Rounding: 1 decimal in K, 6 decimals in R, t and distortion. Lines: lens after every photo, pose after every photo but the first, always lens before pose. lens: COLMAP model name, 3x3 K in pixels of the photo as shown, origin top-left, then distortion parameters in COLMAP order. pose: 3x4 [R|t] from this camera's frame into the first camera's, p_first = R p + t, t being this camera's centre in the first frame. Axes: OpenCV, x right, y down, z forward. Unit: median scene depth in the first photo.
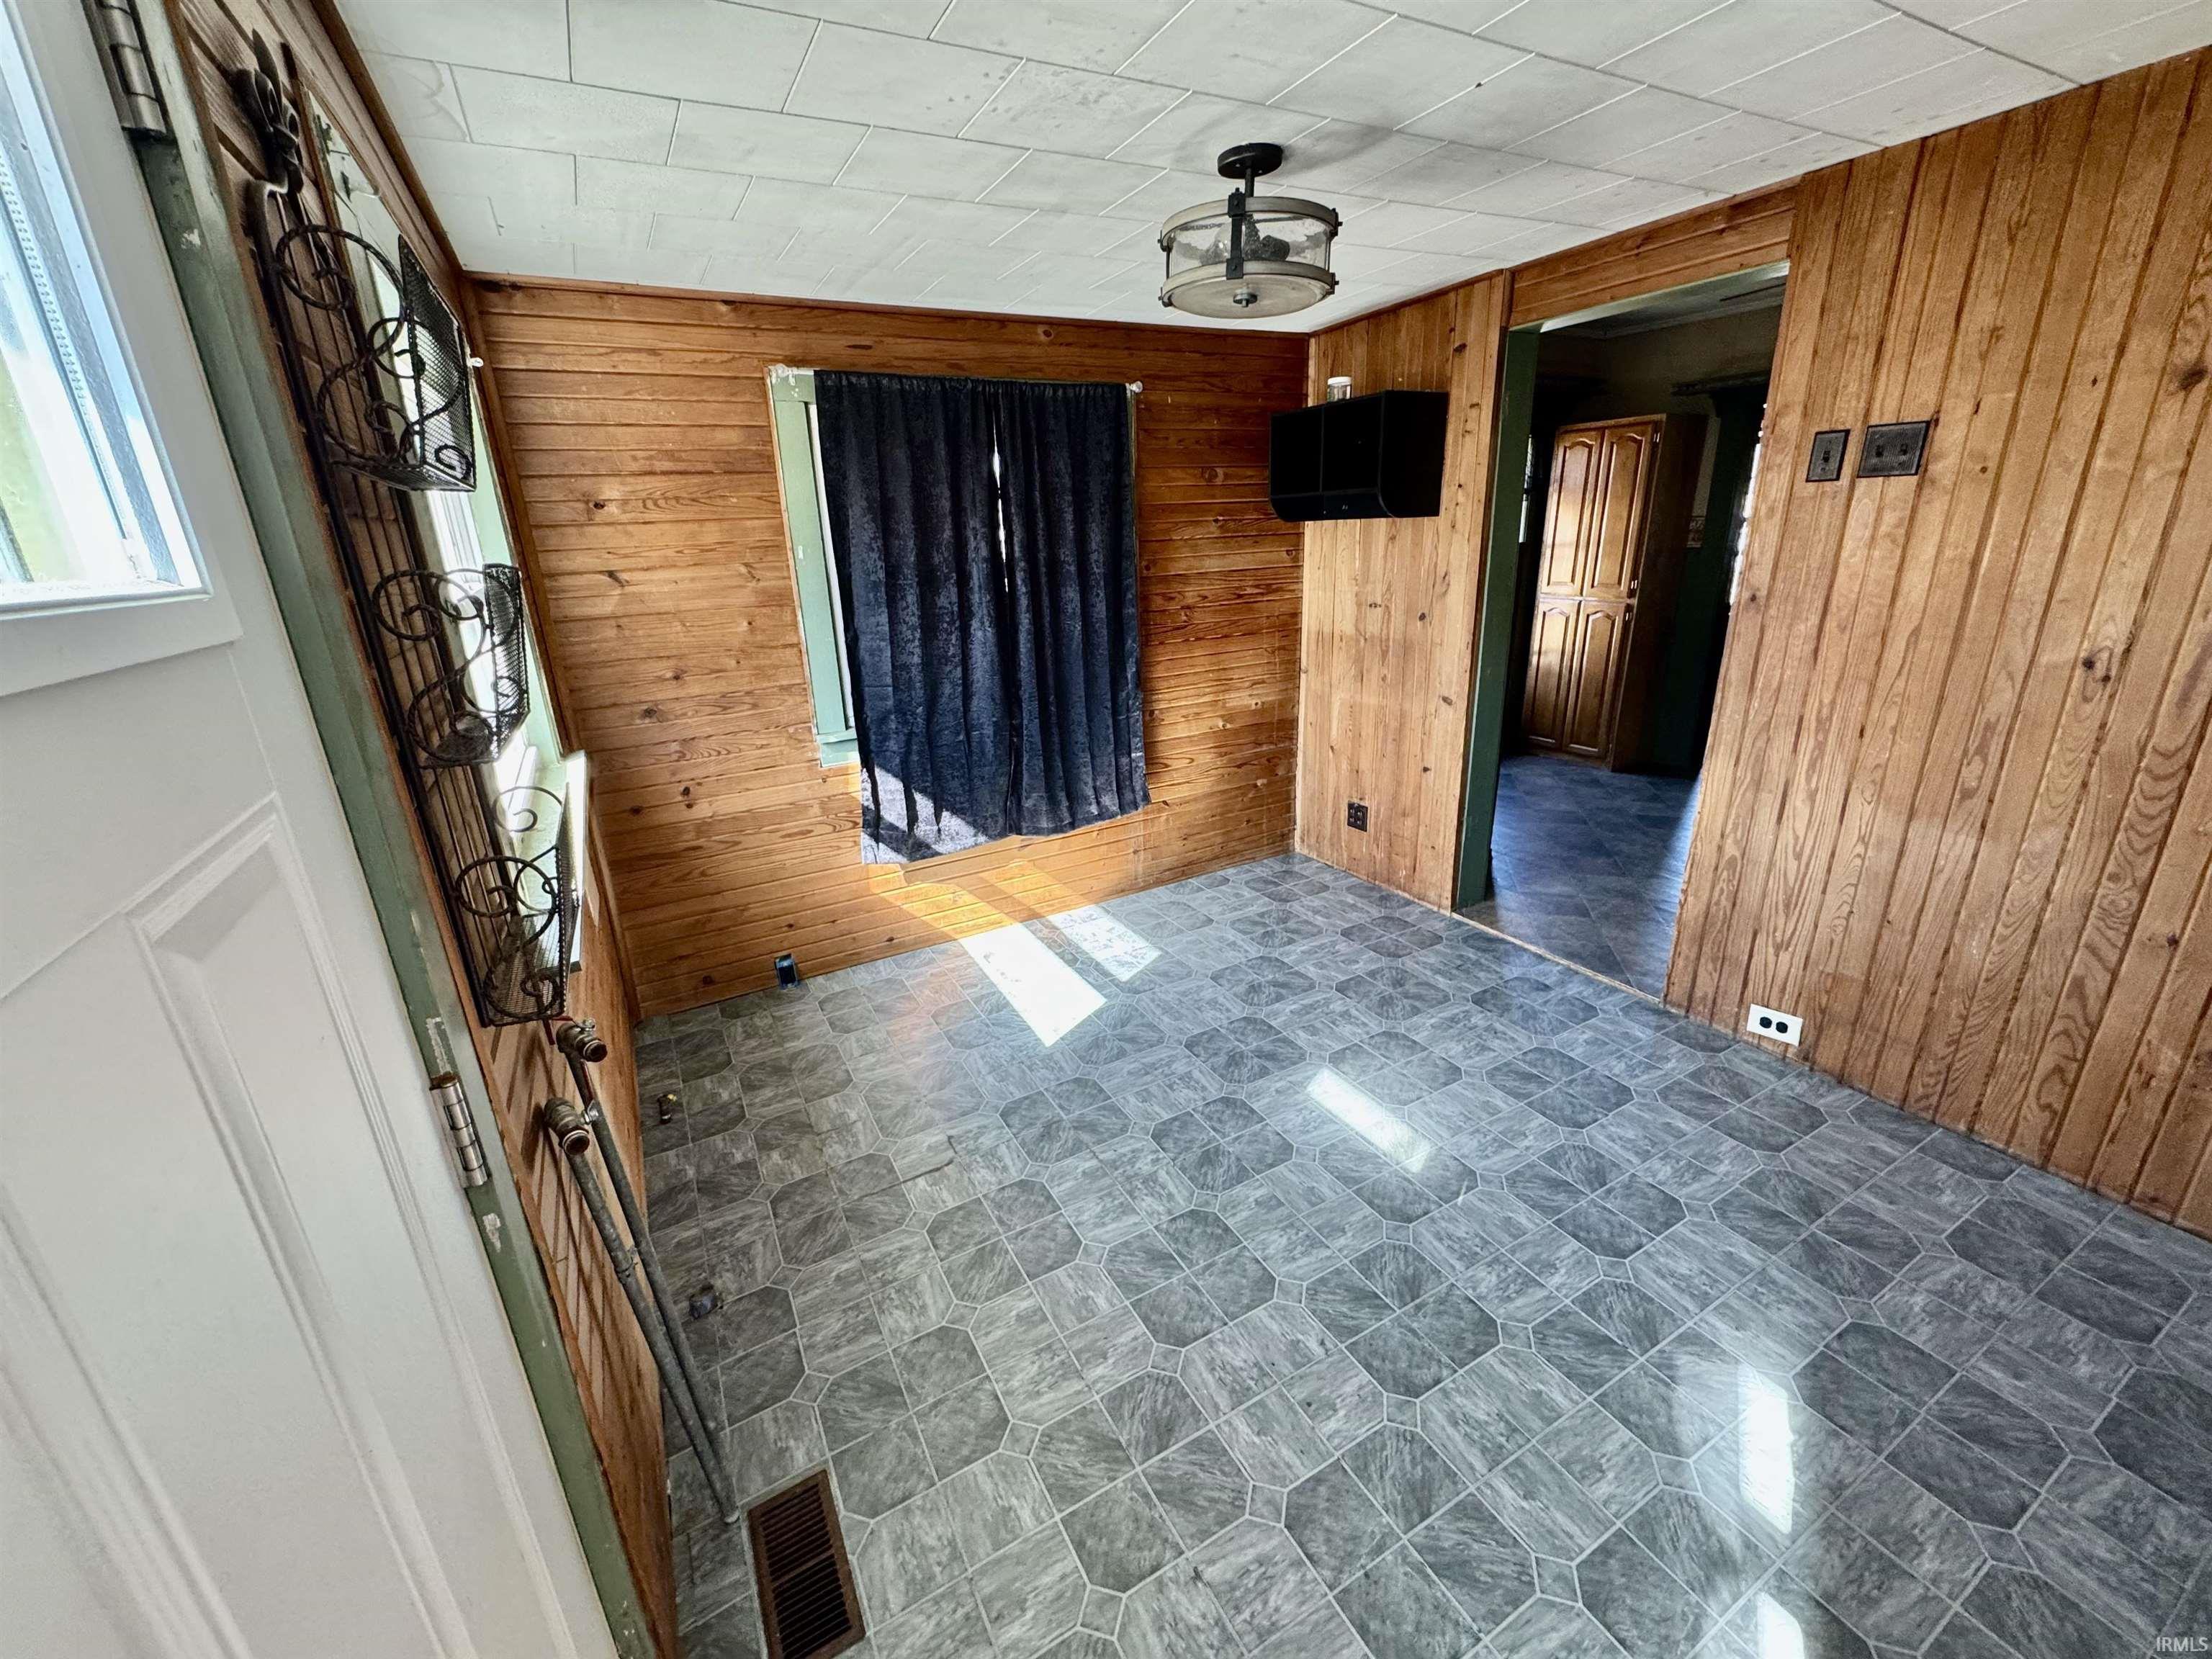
lens RADIAL K [[880.7, 0, 1106.0], [0, 880.7, 829.5], [0, 0, 1]] dist [0.001277, -0.000181]
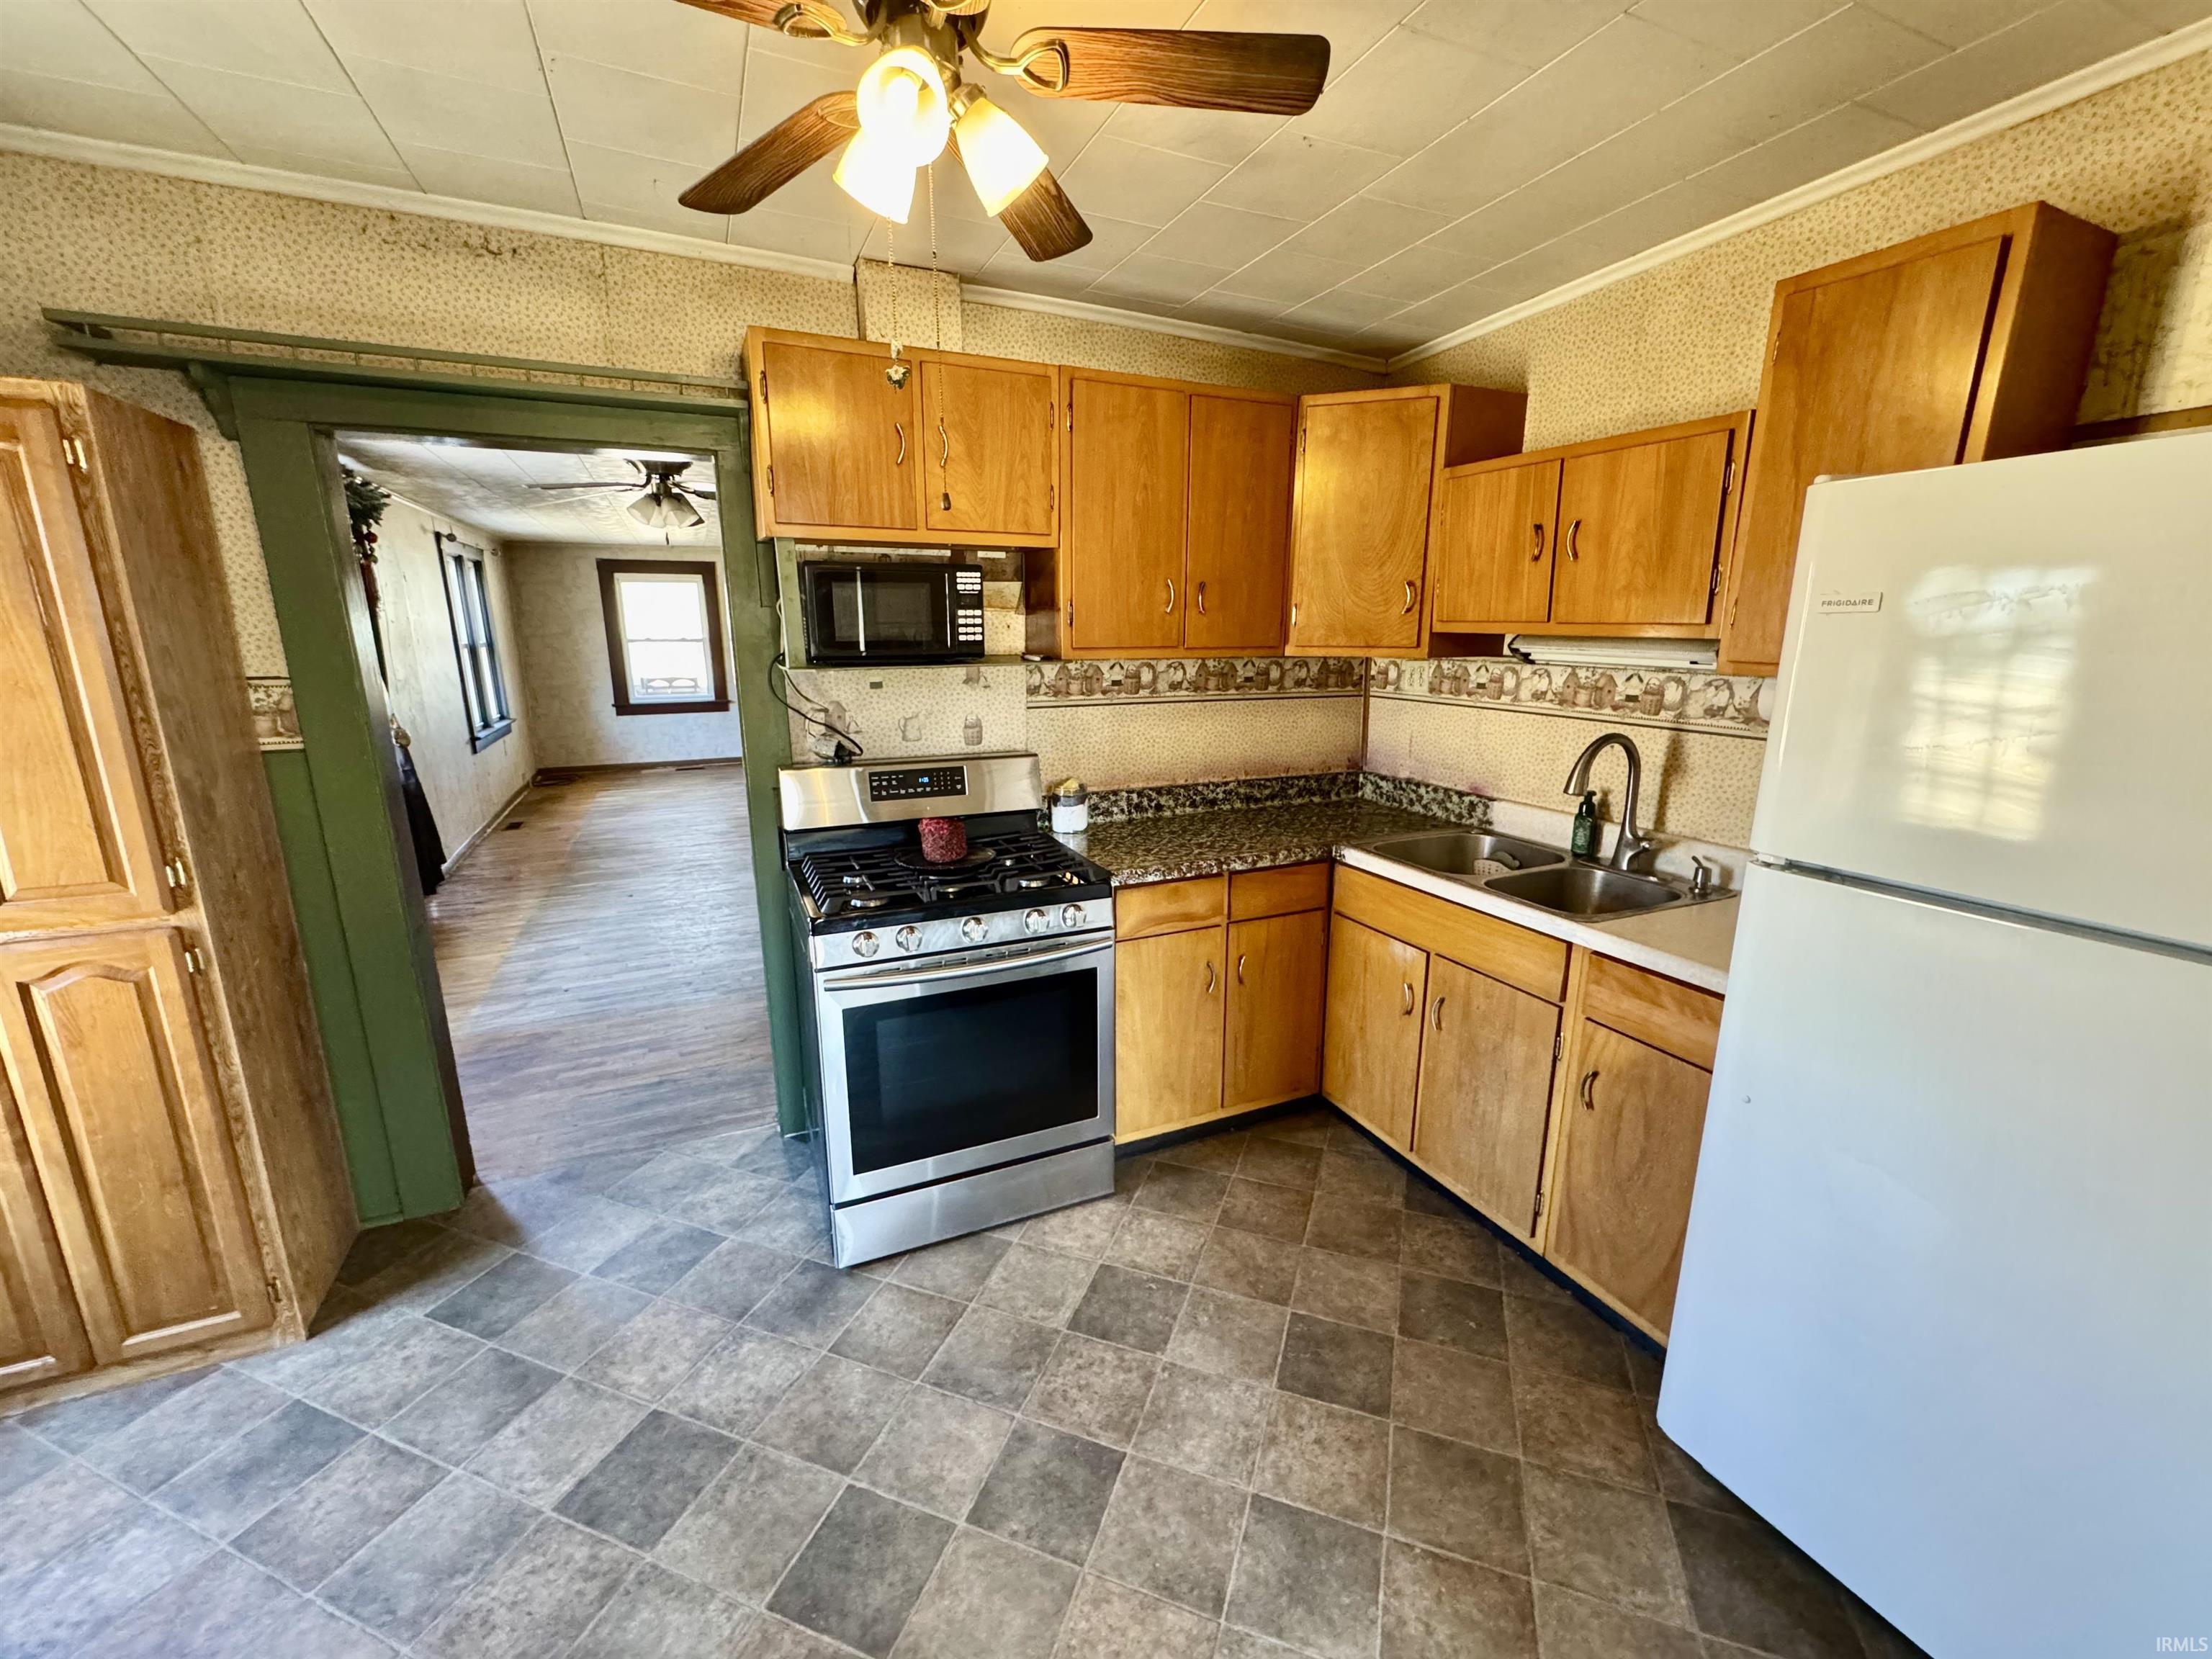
lens RADIAL K [[880.6, 0, 1107.5], [0, 880.6, 828.4], [0, 0, 1]] dist [0.000142, 0.000005]
pose [[0.071980, -0.188998, 0.979336, 0.279641], [0.315283, 0.935848, 0.157432, -0.223842], [-0.946264, 0.297436, 0.126951, 0.580544]]
